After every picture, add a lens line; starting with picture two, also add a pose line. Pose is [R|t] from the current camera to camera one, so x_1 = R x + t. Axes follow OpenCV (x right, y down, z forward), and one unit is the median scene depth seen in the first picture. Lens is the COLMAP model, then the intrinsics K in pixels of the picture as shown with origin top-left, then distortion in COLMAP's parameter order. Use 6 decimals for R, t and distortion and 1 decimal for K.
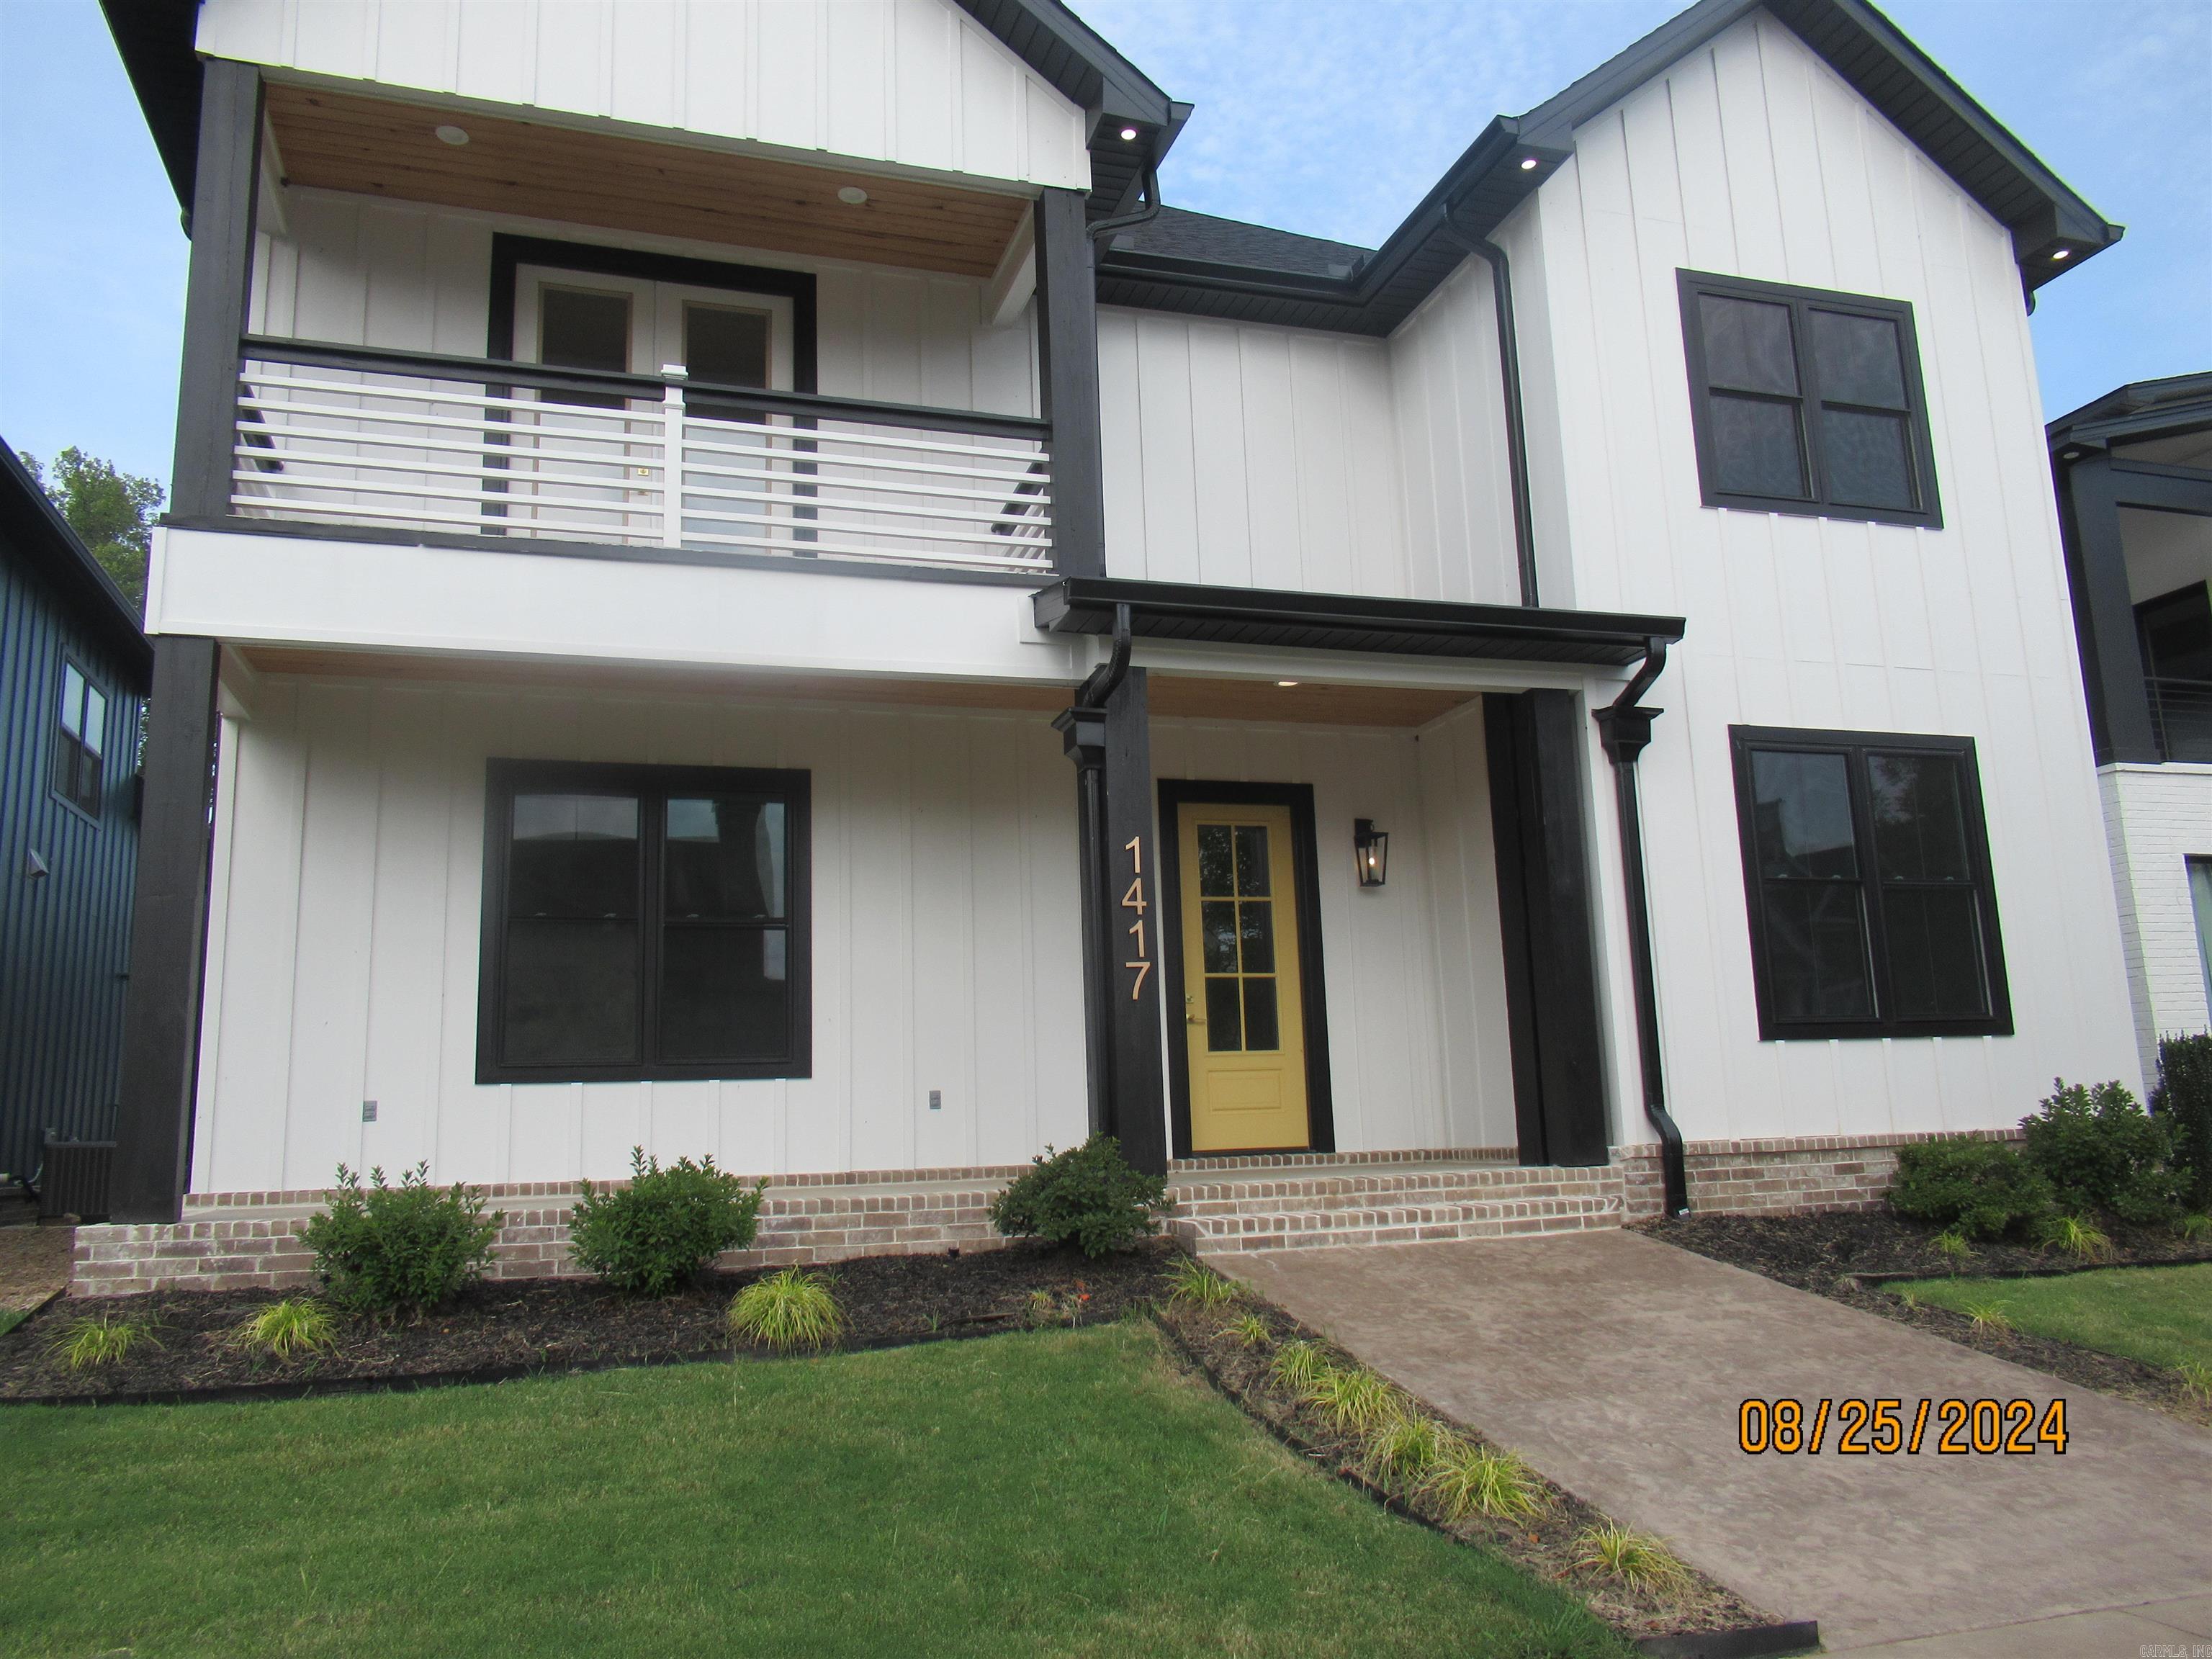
lens RADIAL K [[1659.1, 0, 1106.2], [0, 1659.1, 834.7], [0, 0, 1]] dist [0.027958, 0.001171]
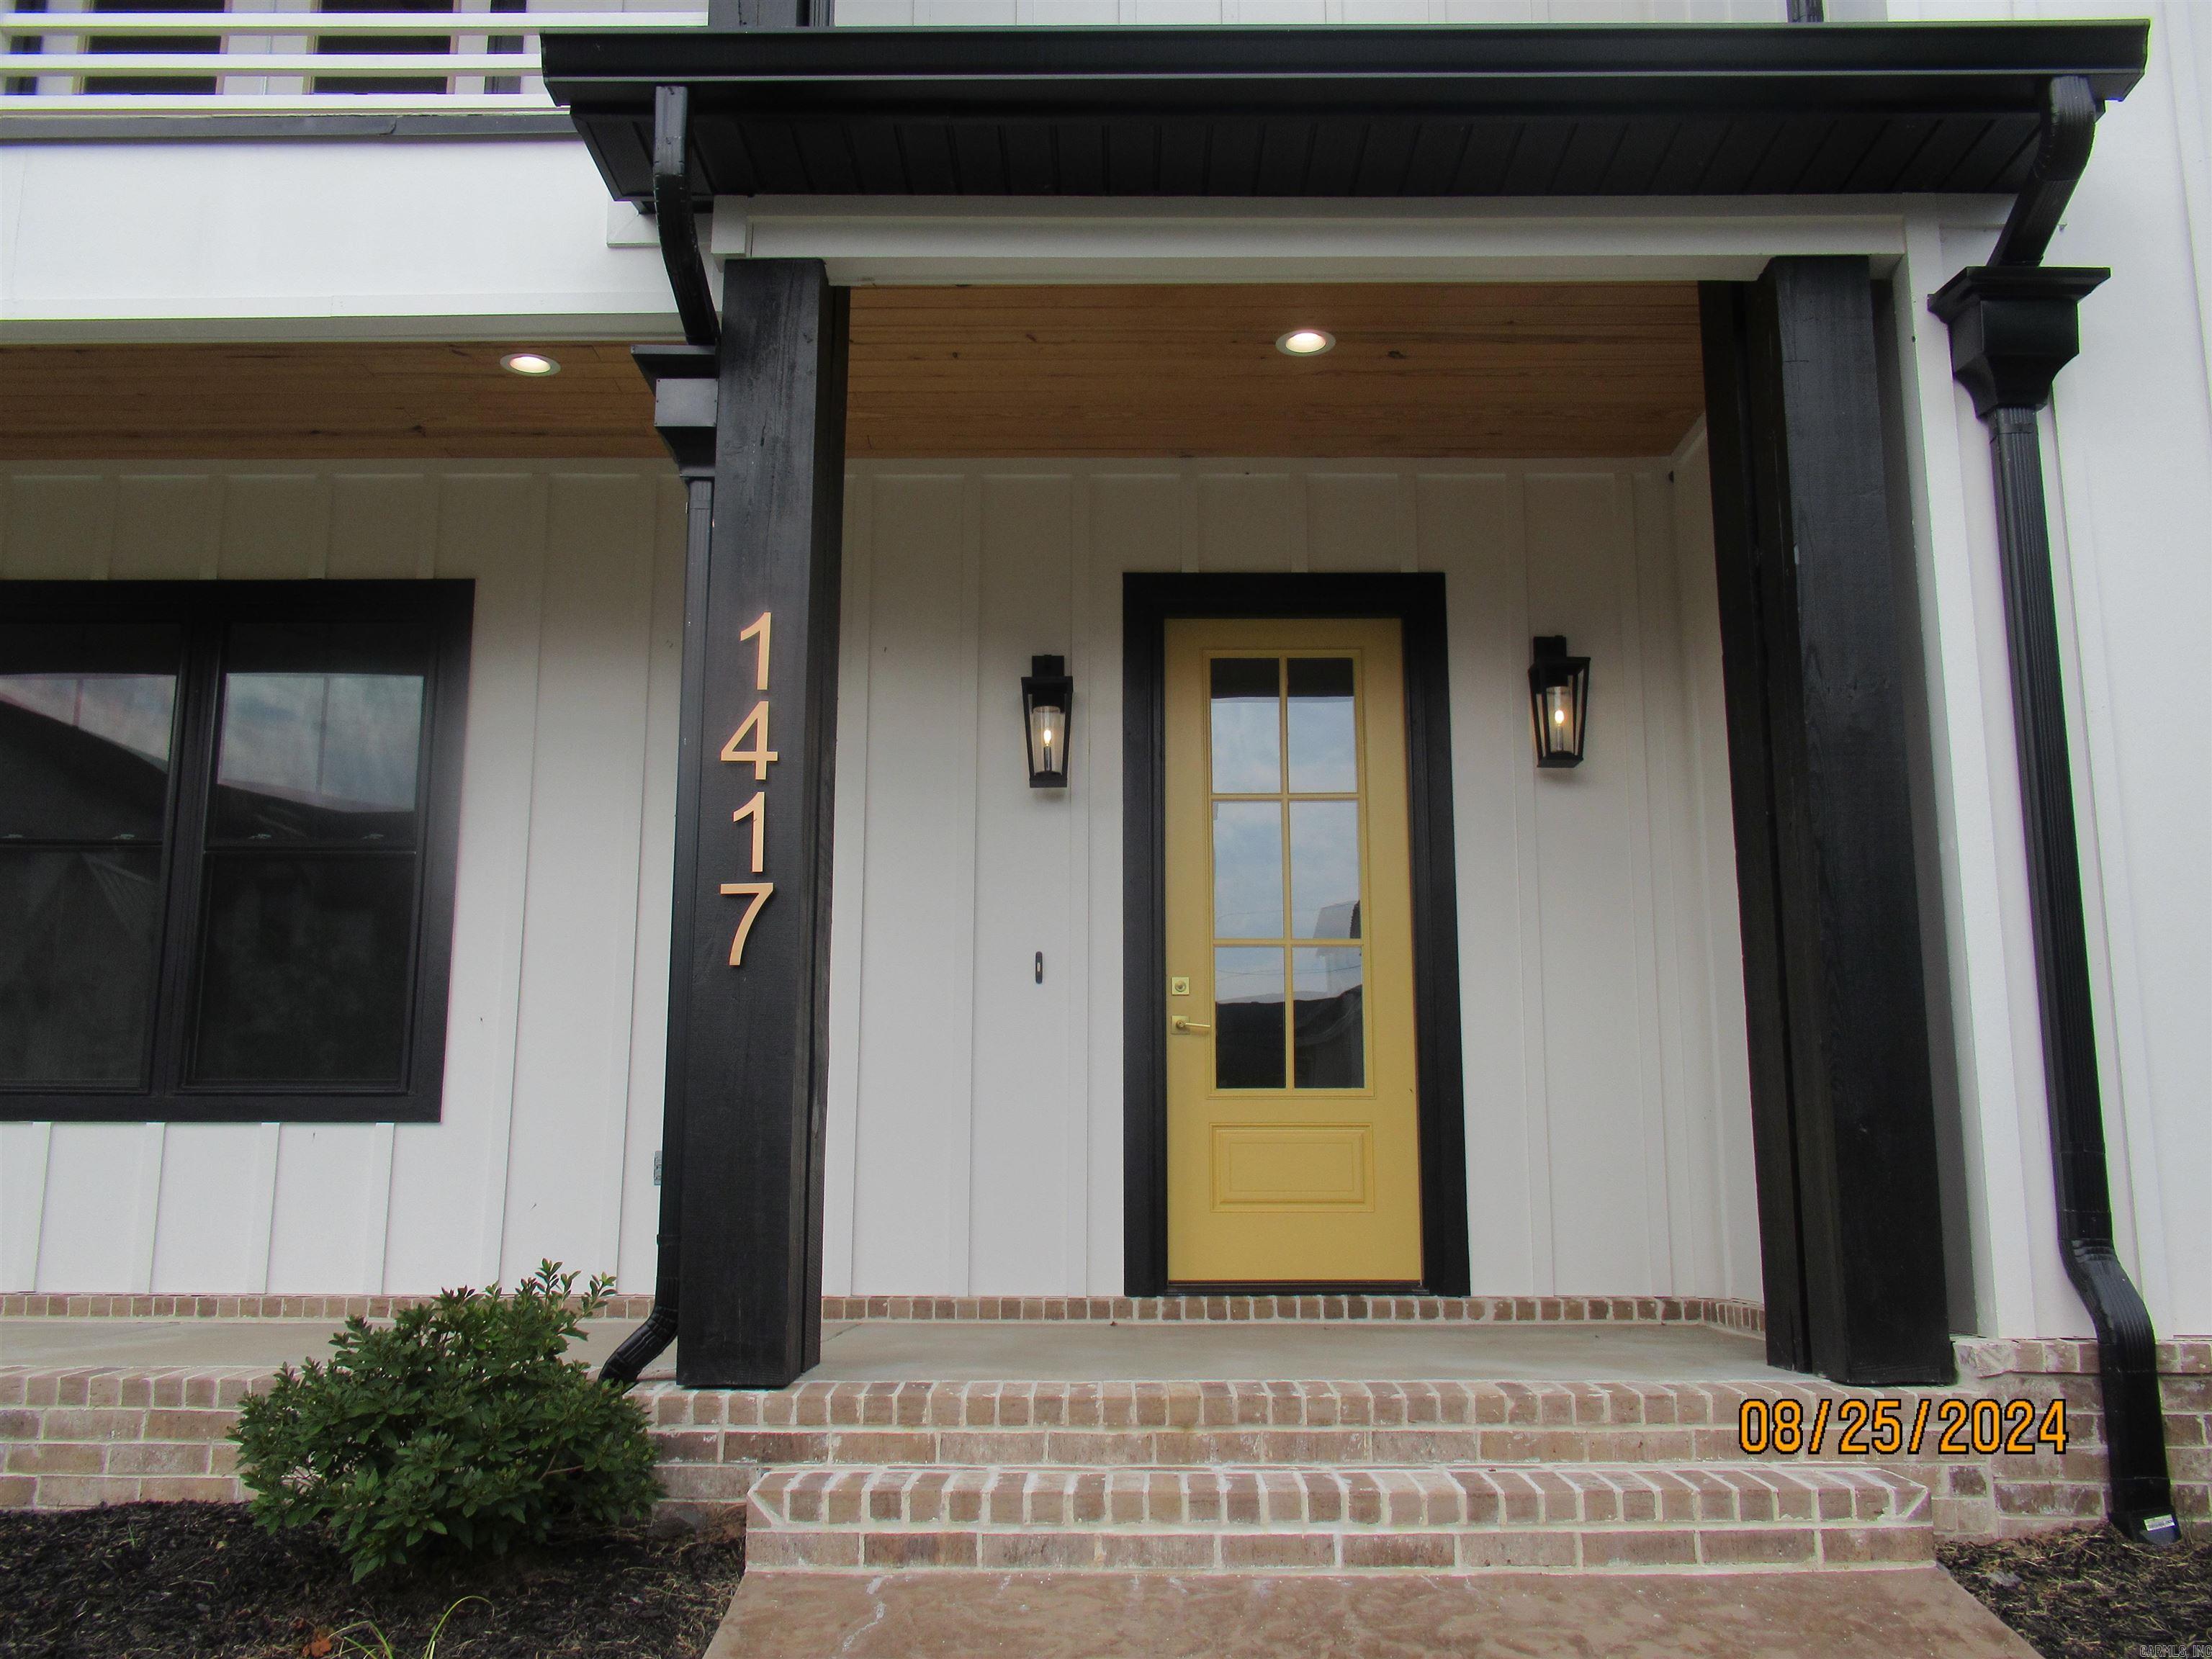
lens RADIAL K [[1892.9, 0, 1107.7], [0, 1892.9, 819.9], [0, 0, 1]] dist [-0.004536, 0.014775]
pose [[0.947331, -0.028035, -0.319026, 0.273058], [0.024011, 0.999575, -0.016540, 0.069115], [0.319354, 0.008009, 0.947602, 0.531997]]
